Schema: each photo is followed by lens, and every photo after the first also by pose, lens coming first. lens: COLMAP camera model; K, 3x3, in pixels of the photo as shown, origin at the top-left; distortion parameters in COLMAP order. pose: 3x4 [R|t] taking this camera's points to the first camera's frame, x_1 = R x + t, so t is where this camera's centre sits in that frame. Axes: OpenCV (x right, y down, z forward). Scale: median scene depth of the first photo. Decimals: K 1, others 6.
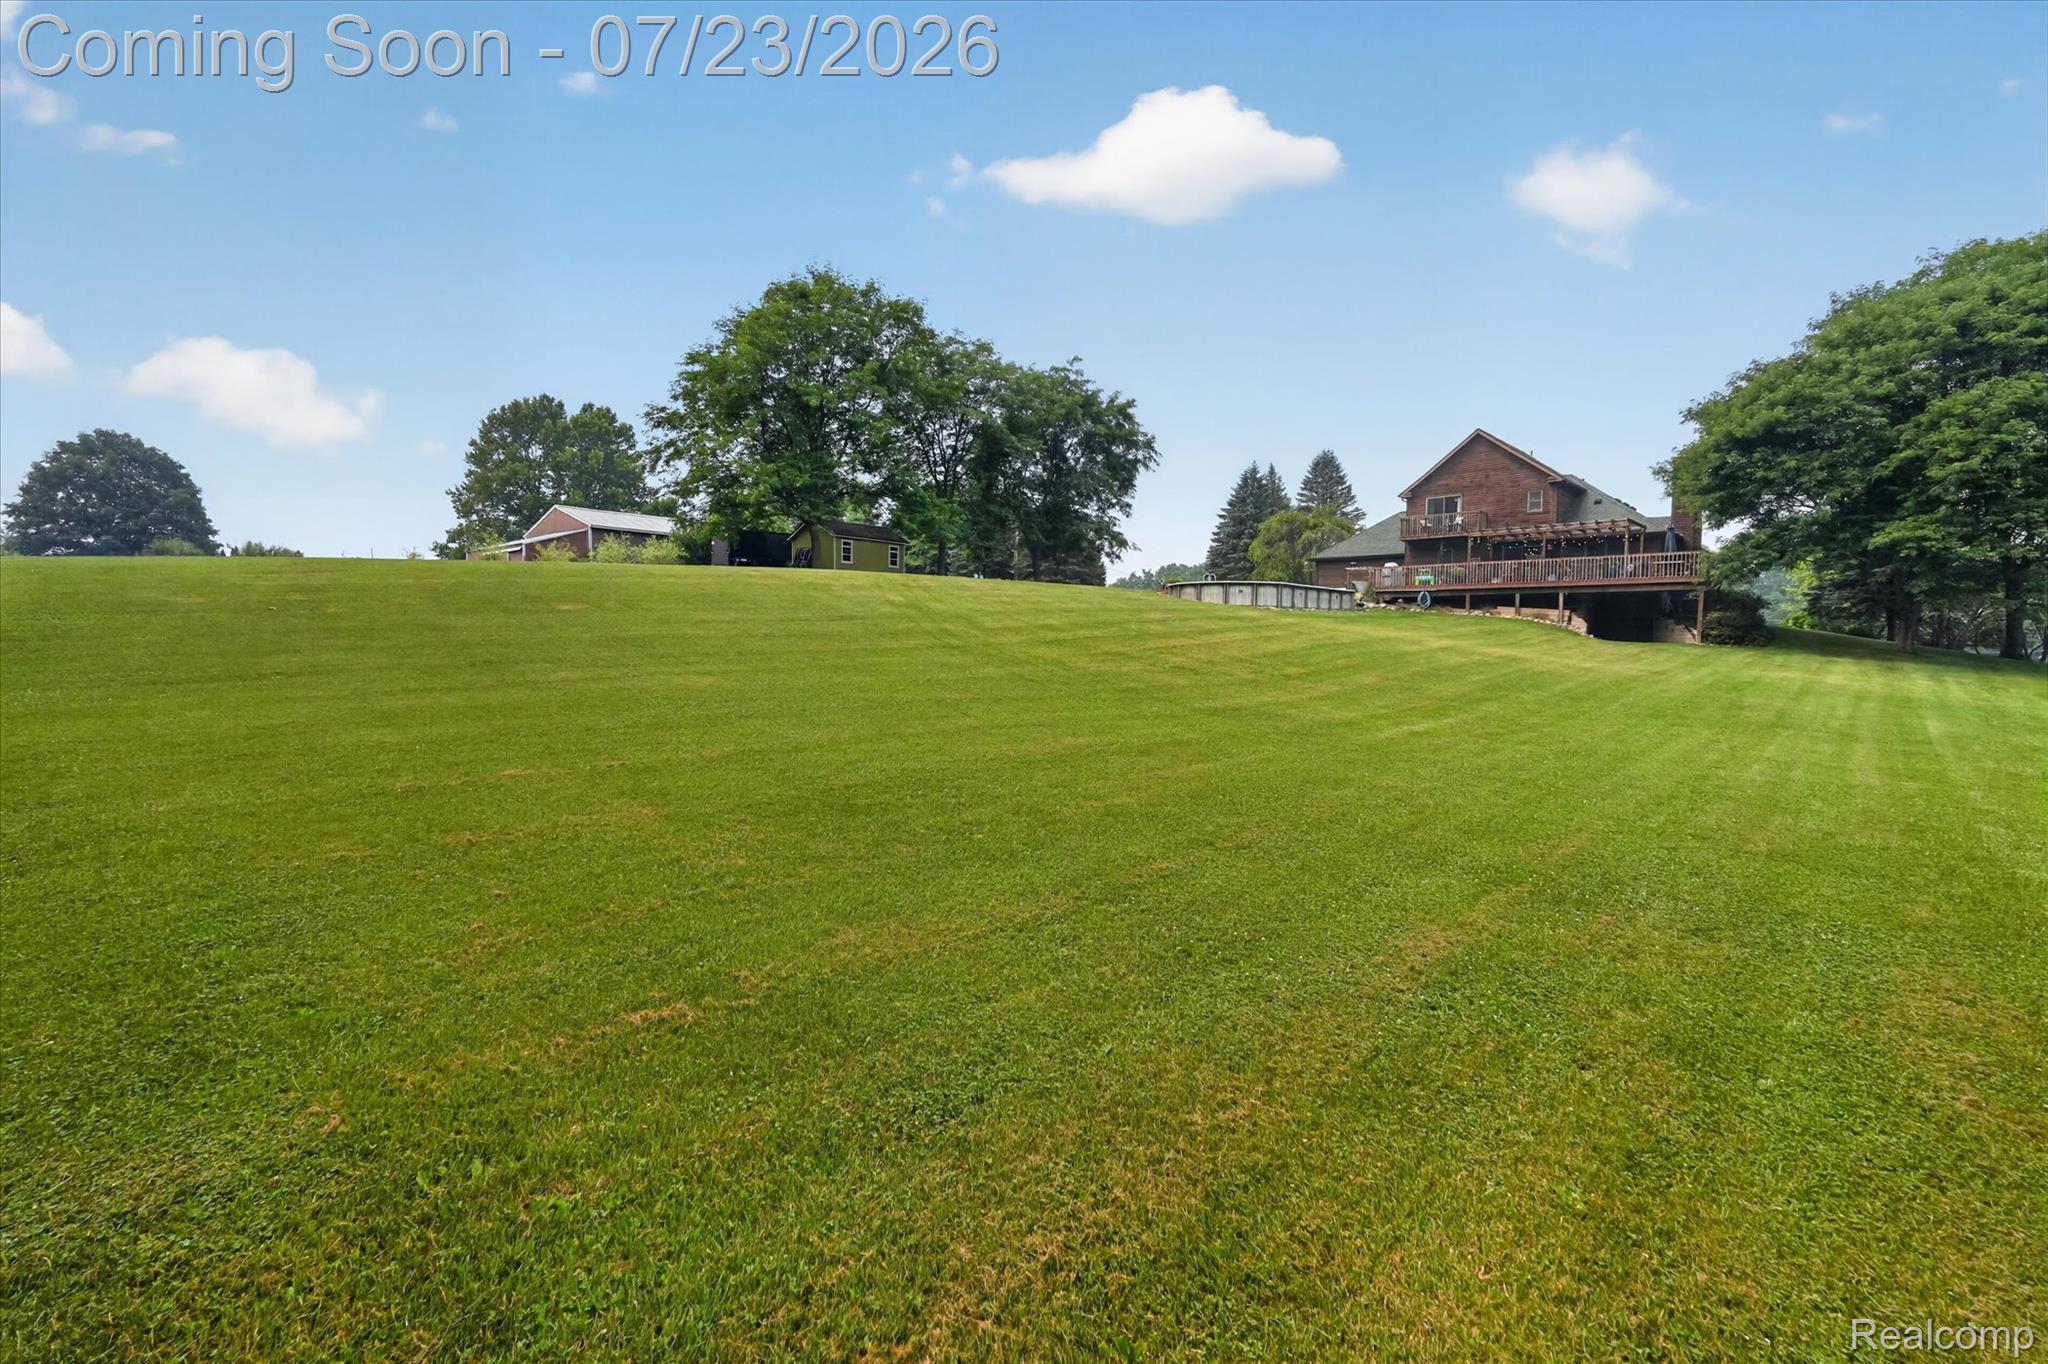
lens RADIAL K [[907.4, 0, 1025.6], [0, 907.4, 677.2], [0, 0, 1]] dist [0.000812, 0.000007]
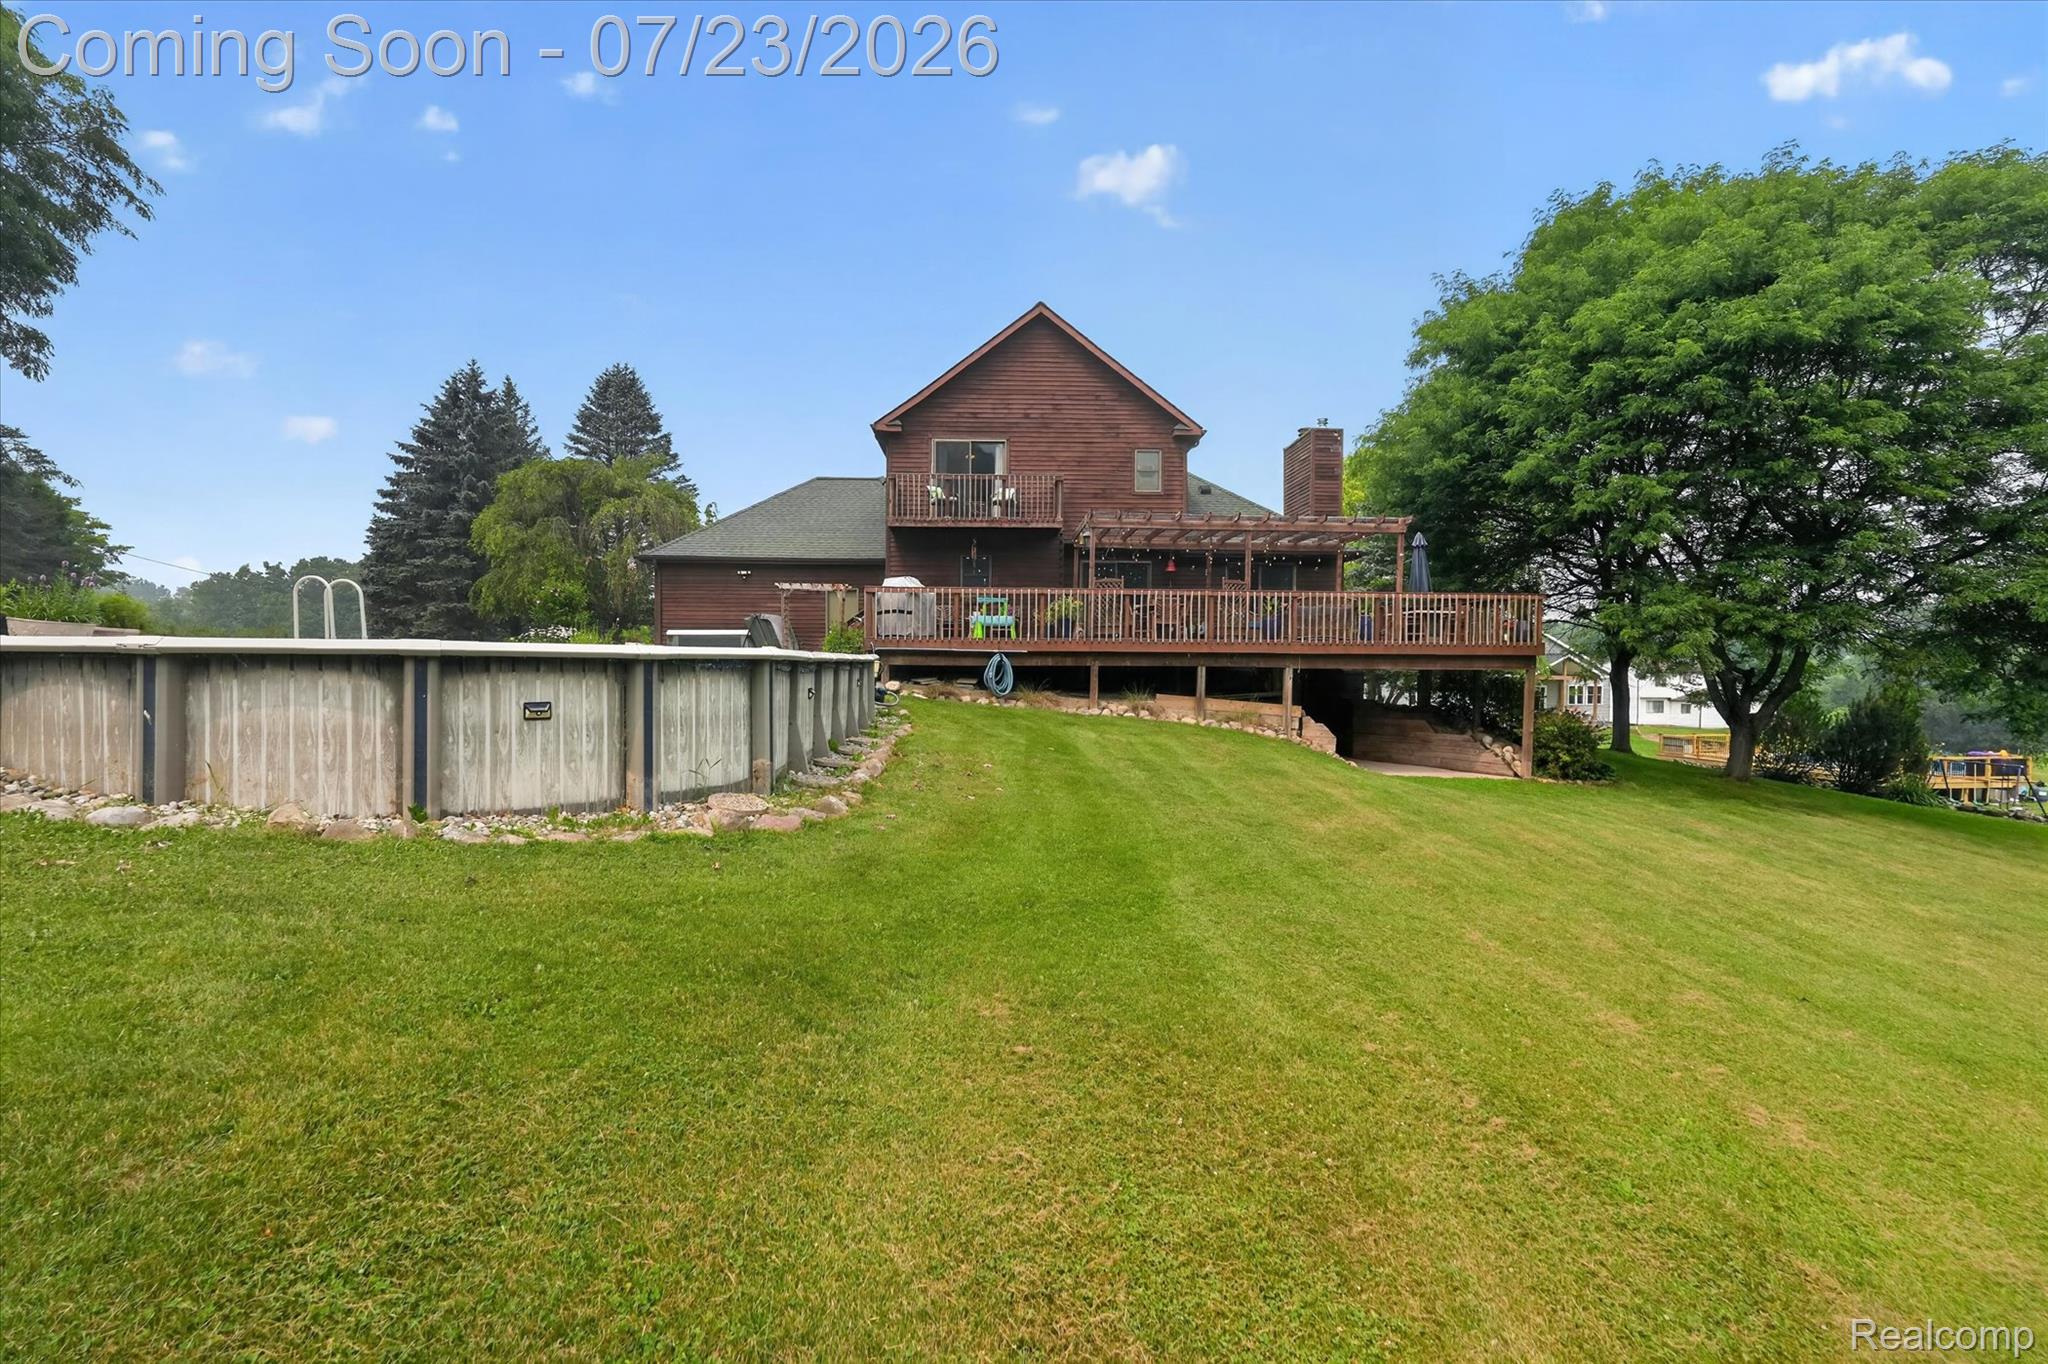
lens RADIAL K [[907.4, 0, 1032.3], [0, 907.4, 690.0], [0, 0, 1]] dist [0.000812, 0.000007]
pose [[0.688656, -0.028909, 0.724512, 0.151275], [0.030217, 0.999481, 0.011159, -0.079311], [-0.724458, 0.014208, 0.689172, 0.683687]]
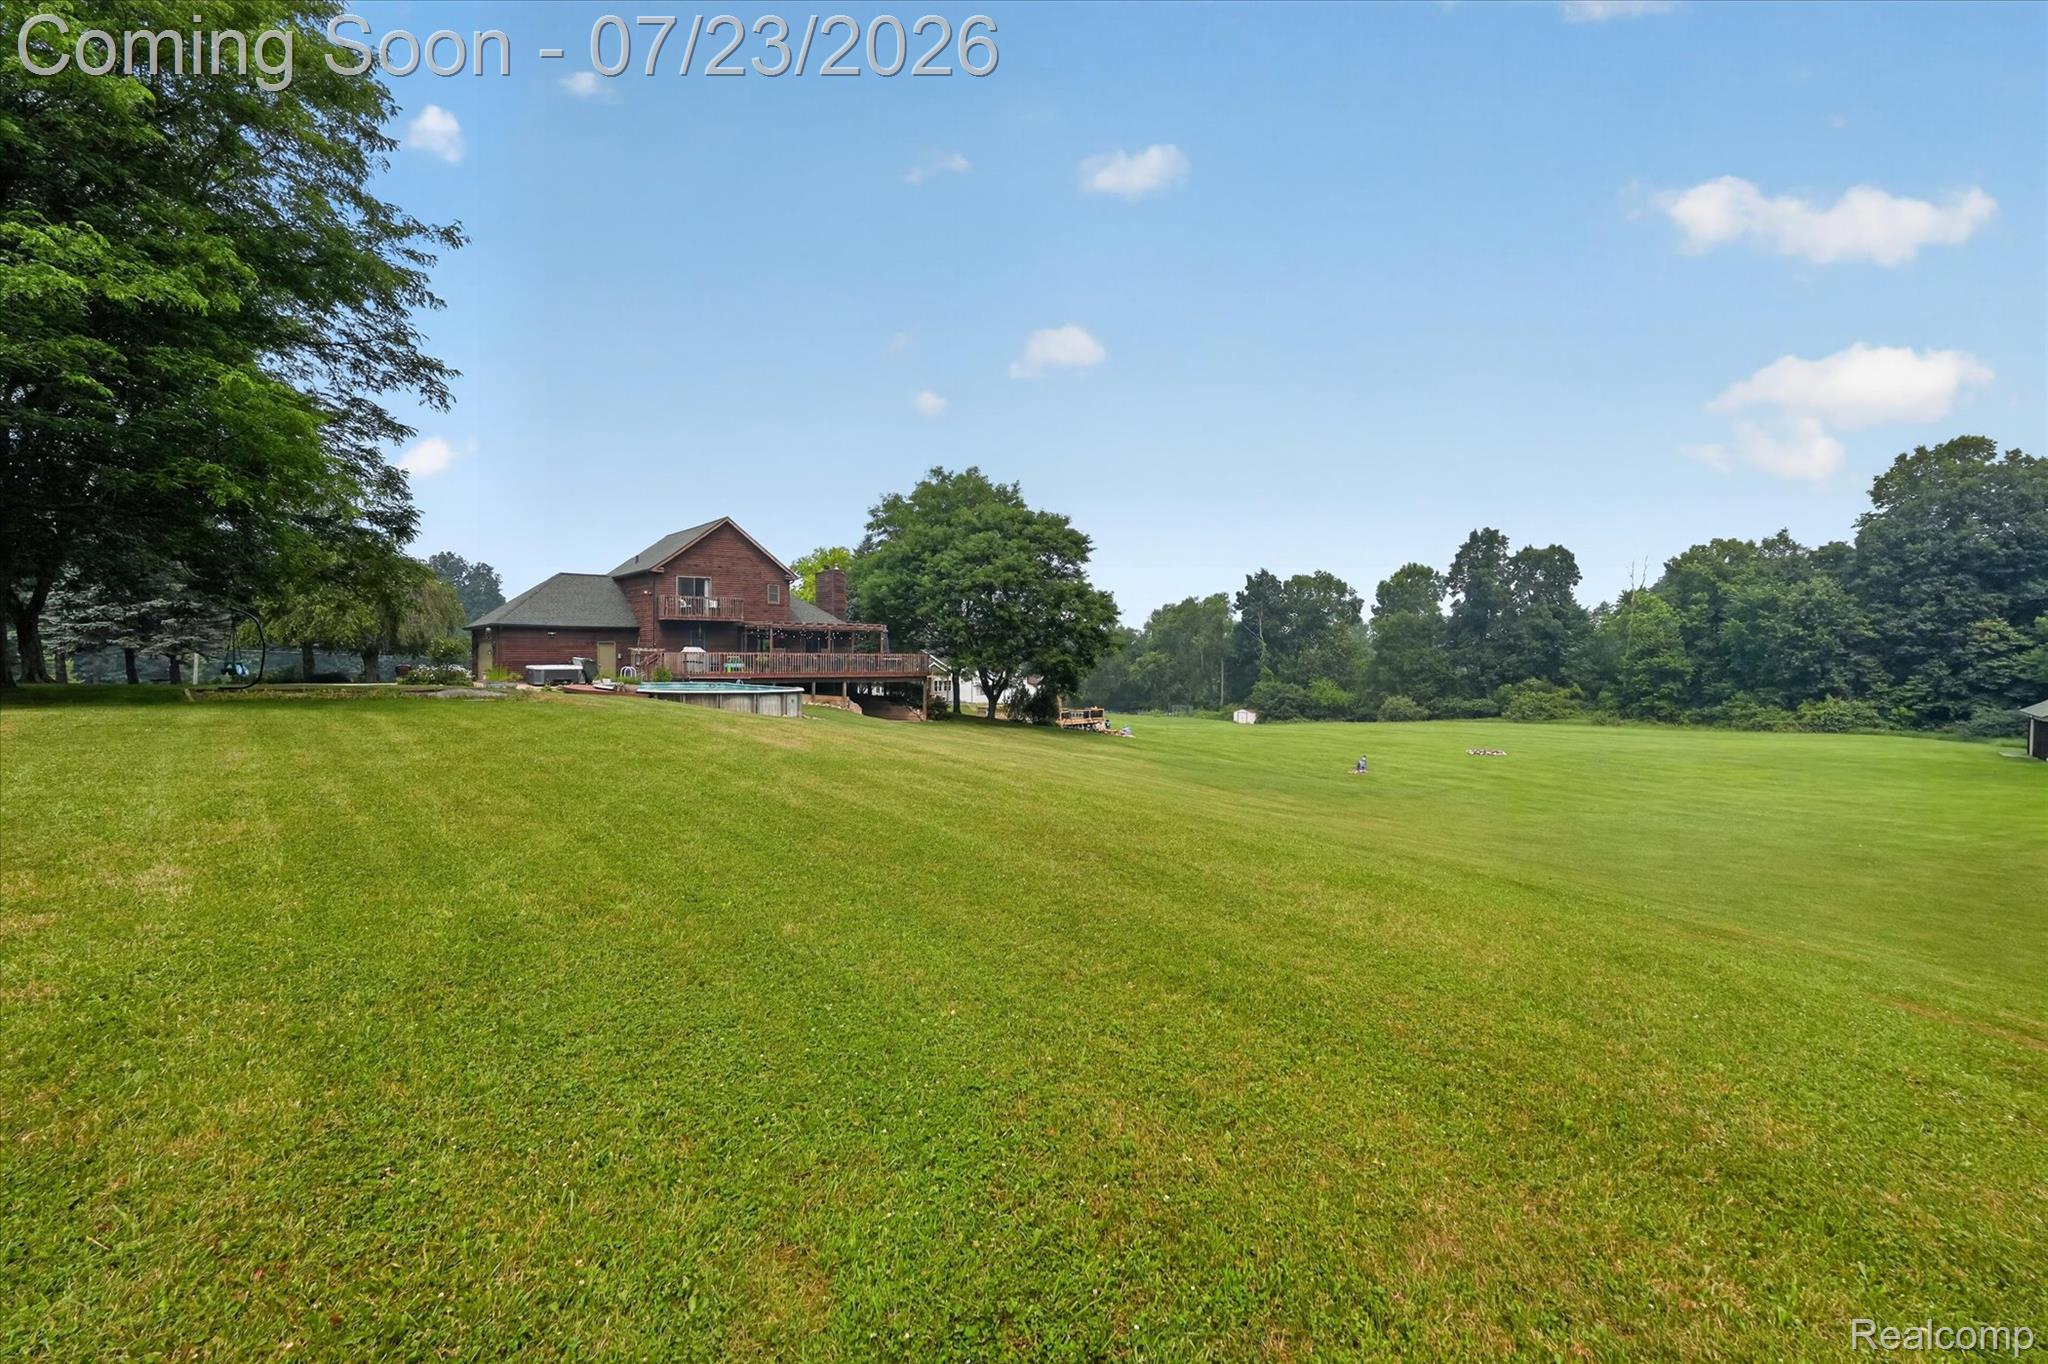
lens RADIAL K [[907.4, 0, 1024.8], [0, 907.4, 678.8], [0, 0, 1]] dist [0.000812, 0.000007]
pose [[0.121204, -0.035117, 0.992006, -0.490861], [0.038657, 0.998783, 0.030634, -0.109380], [-0.991875, 0.034635, 0.122414, 0.544137]]
